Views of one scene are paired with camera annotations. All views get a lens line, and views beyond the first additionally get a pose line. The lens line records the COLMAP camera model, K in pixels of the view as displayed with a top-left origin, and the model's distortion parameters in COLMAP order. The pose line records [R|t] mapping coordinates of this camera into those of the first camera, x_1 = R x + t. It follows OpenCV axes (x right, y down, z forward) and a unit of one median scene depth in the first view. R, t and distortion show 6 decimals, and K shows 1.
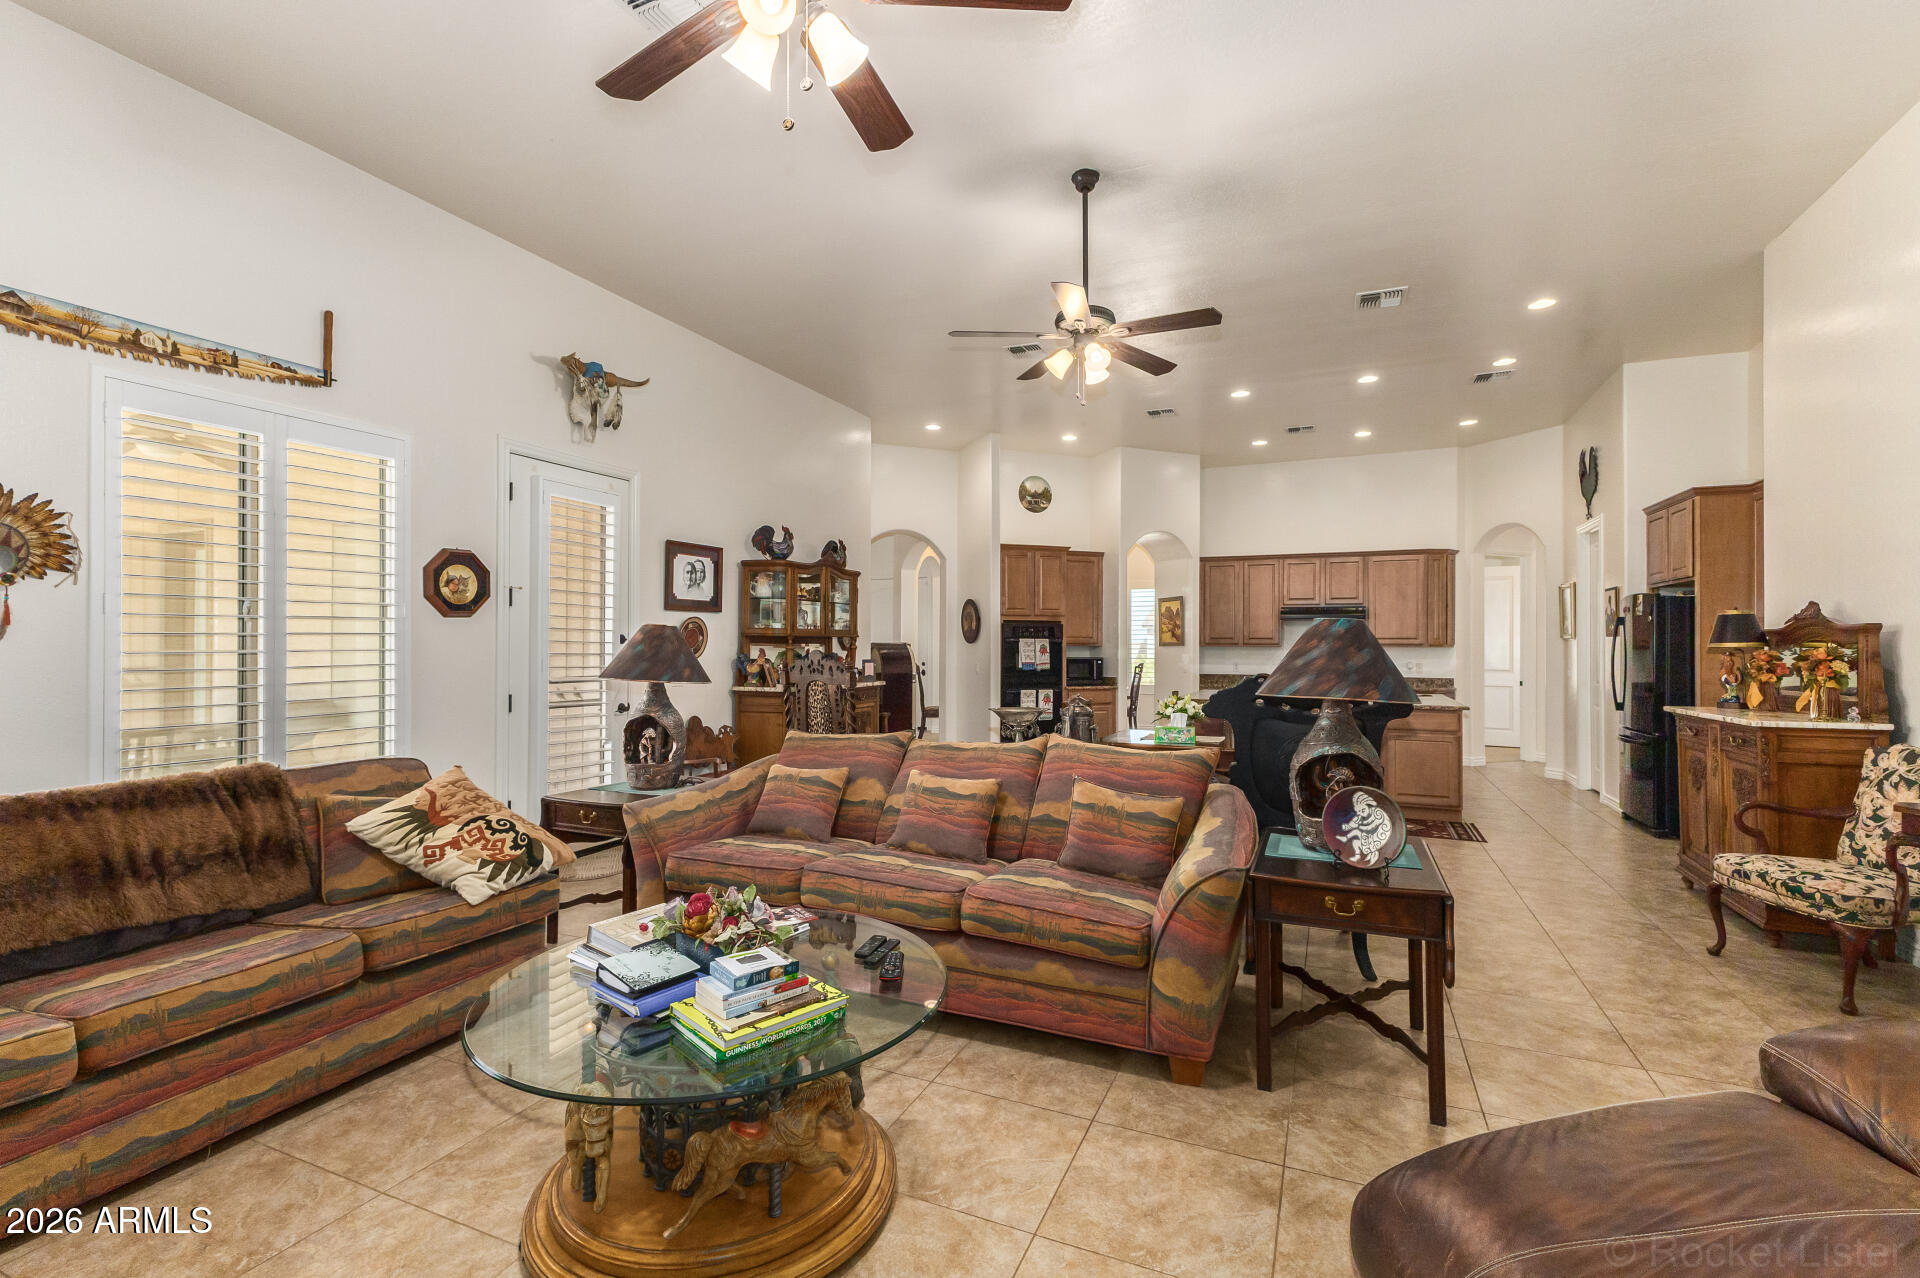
lens RADIAL K [[848.5, 0, 960.2], [0, 848.5, 639.8], [0, 0, 1]] dist [0.001751, -0.000152]
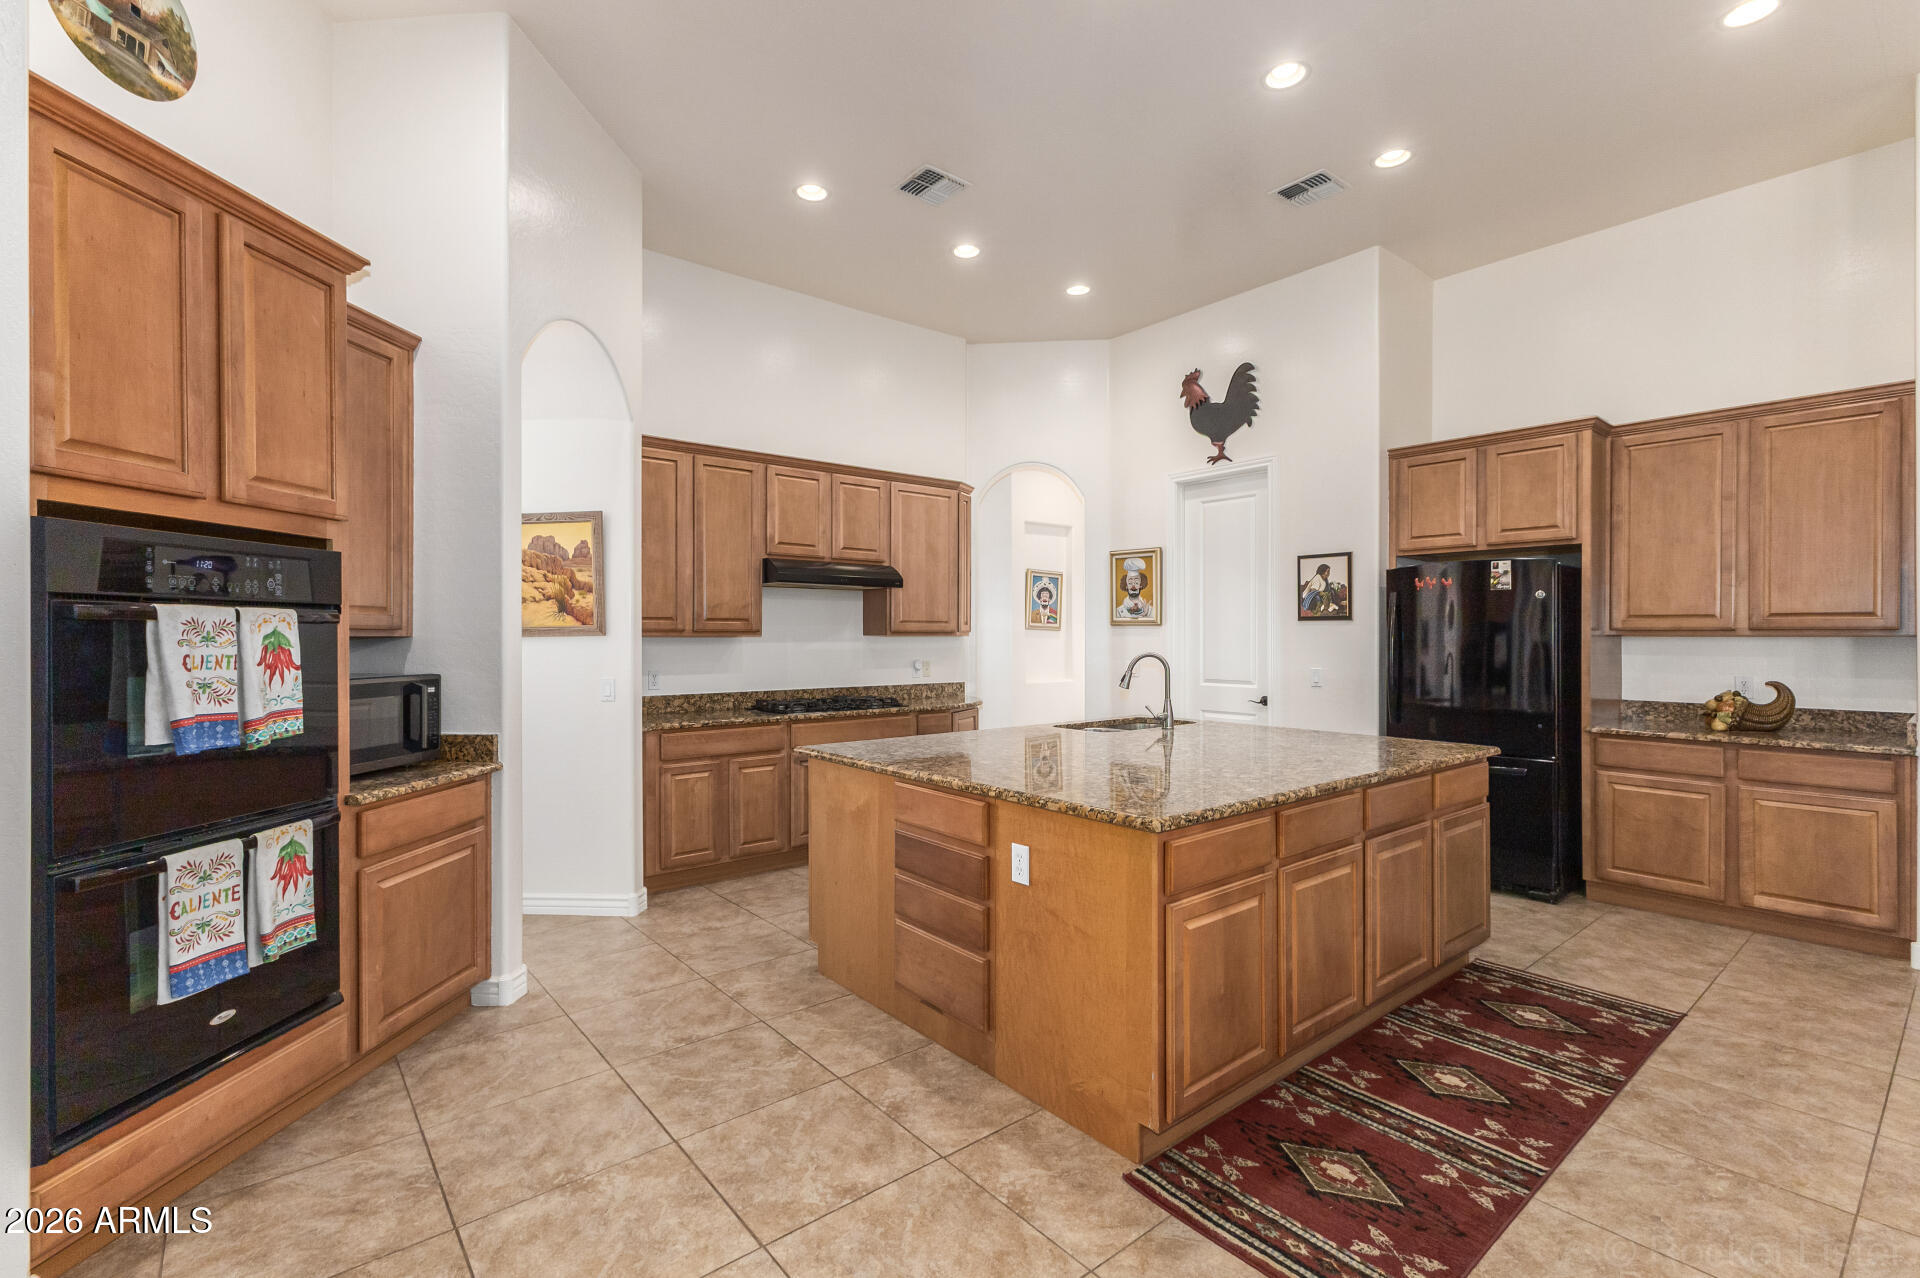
lens RADIAL K [[848.5, 0, 964.1], [0, 848.5, 631.1], [0, 0, 1]] dist [0.001751, -0.000152]
pose [[0.435876, 0.000121, 0.900007, -0.027009], [-0.003553, 0.999992, 0.001586, 0.004095], [-0.900000, -0.003889, 0.435874, 0.719203]]
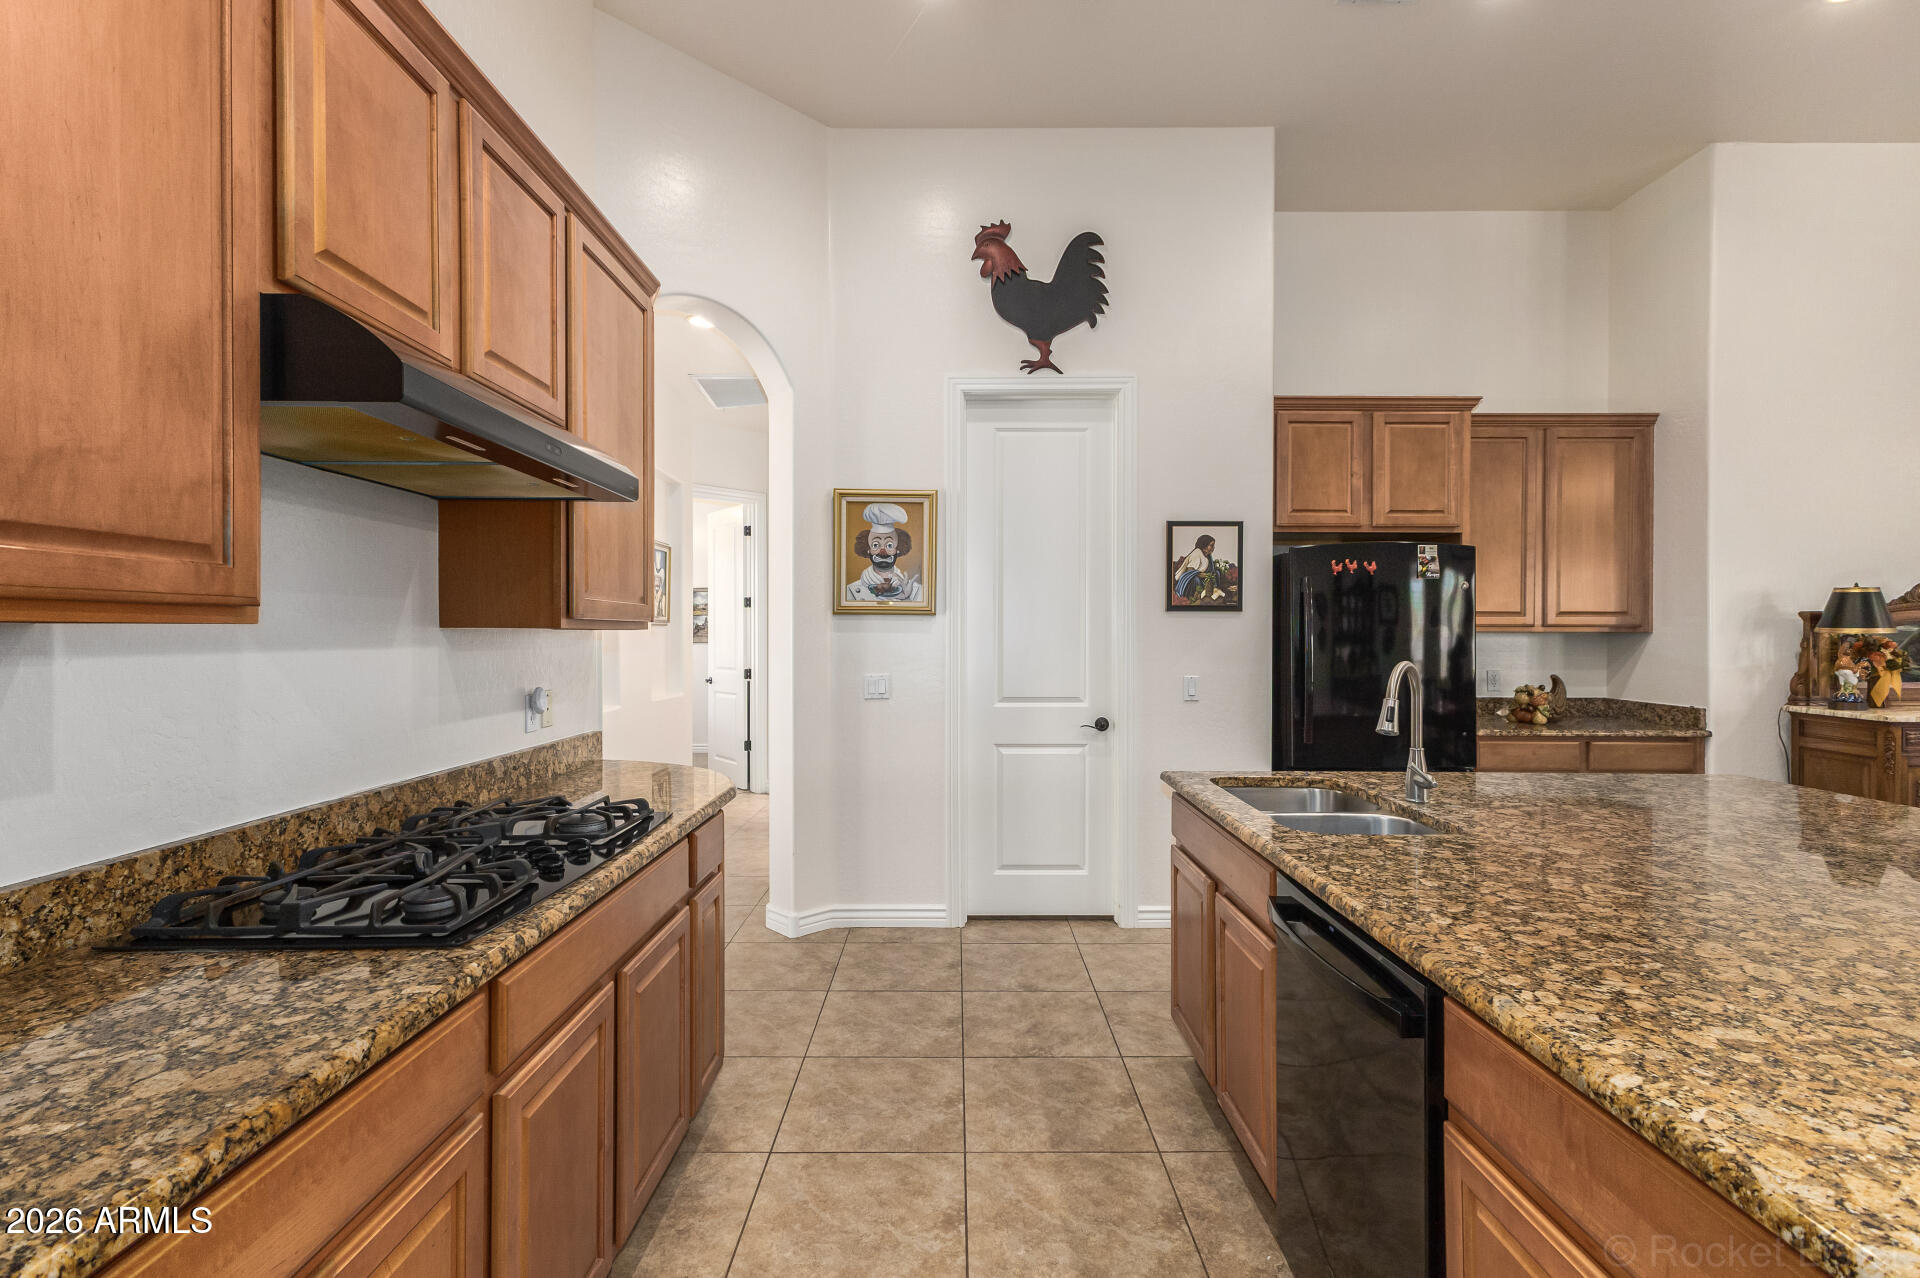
lens RADIAL K [[848.5, 0, 953.9], [0, 848.5, 643.2], [0, 0, 1]] dist [0.001751, -0.000152]
pose [[-0.402249, -0.015391, 0.915401, 0.247129], [-0.009211, 0.999876, 0.012764, 0.008545], [-0.915484, -0.003298, -0.402341, 1.025389]]
